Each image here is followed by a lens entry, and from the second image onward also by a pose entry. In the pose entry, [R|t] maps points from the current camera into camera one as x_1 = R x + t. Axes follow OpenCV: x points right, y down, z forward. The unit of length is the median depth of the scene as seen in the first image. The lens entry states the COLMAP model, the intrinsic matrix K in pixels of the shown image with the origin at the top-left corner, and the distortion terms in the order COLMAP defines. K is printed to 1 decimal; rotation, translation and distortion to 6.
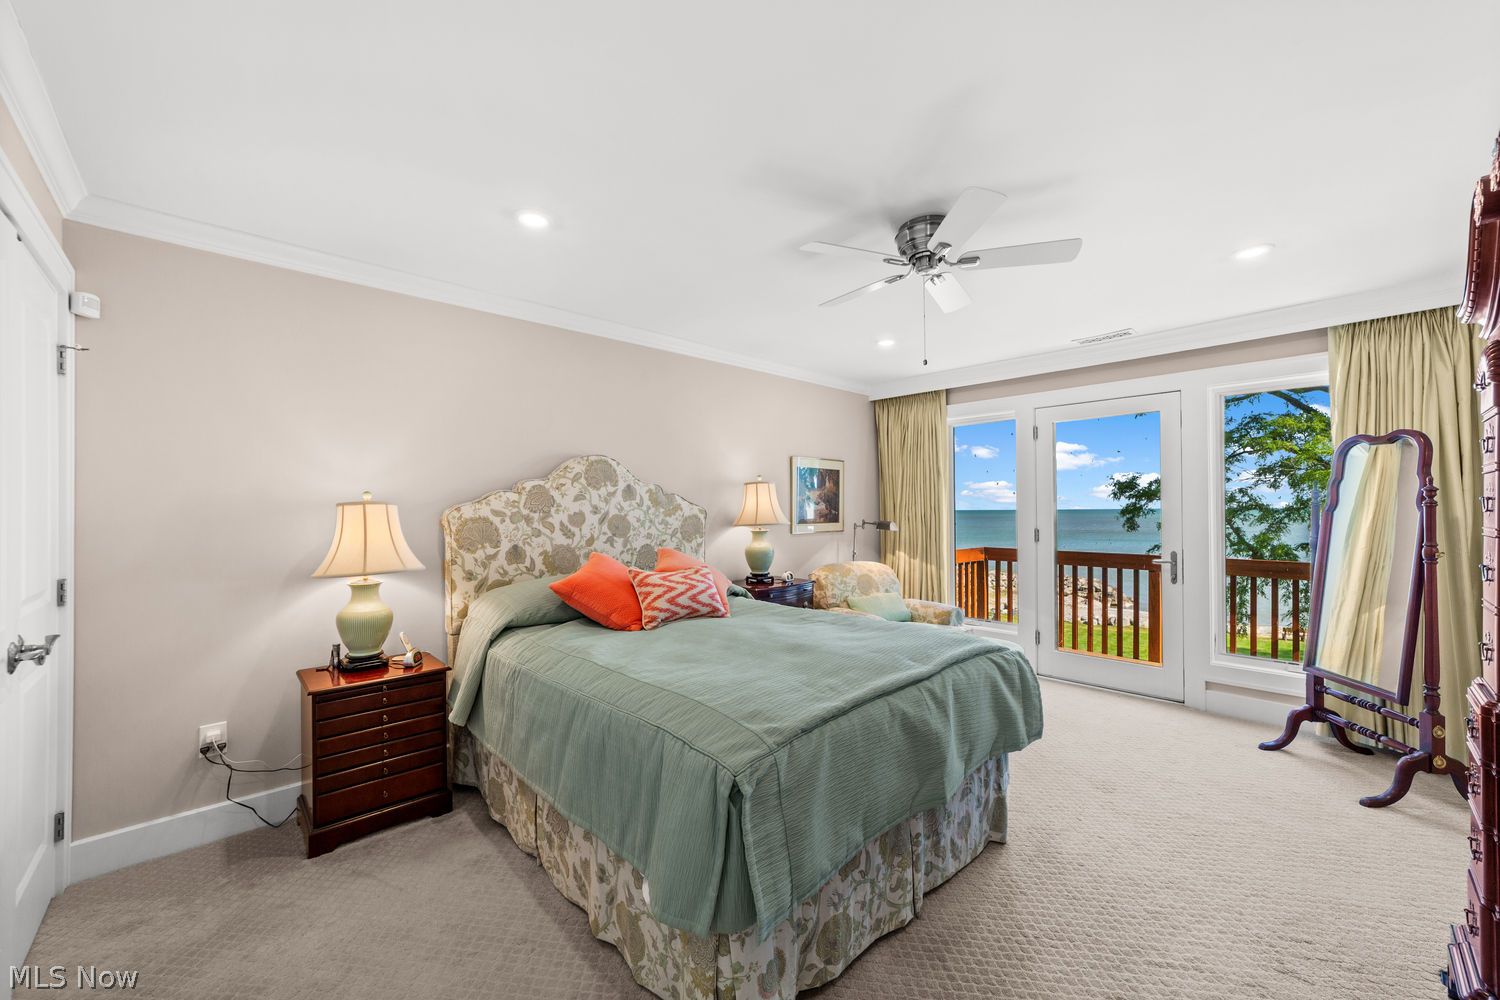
lens RADIAL K [[580.1, 0, 744.9], [0, 580.1, 511.1], [0, 0, 1]] dist [-0.011856, 0.005865]
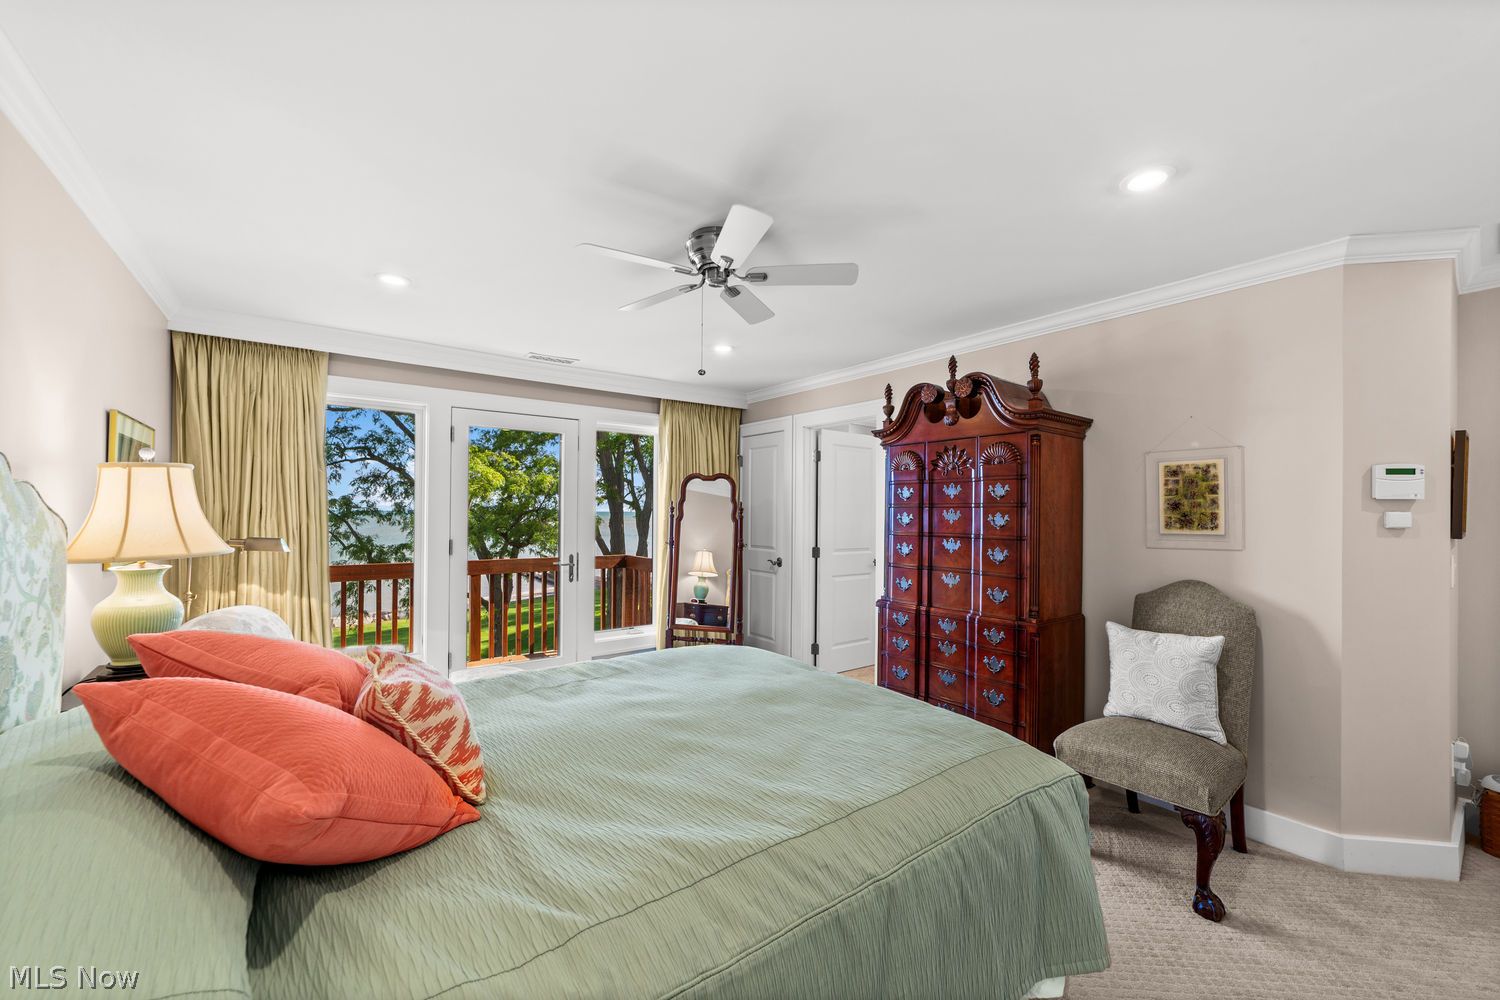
lens RADIAL K [[580.1, 0, 744.8], [0, 580.1, 514.9], [0, 0, 1]] dist [-0.011856, 0.005865]
pose [[0.117992, 0.002535, 0.993011, -0.343054], [-0.005627, 0.999982, -0.001884, -0.009728], [-0.992999, -0.005365, 0.118004, 0.437587]]
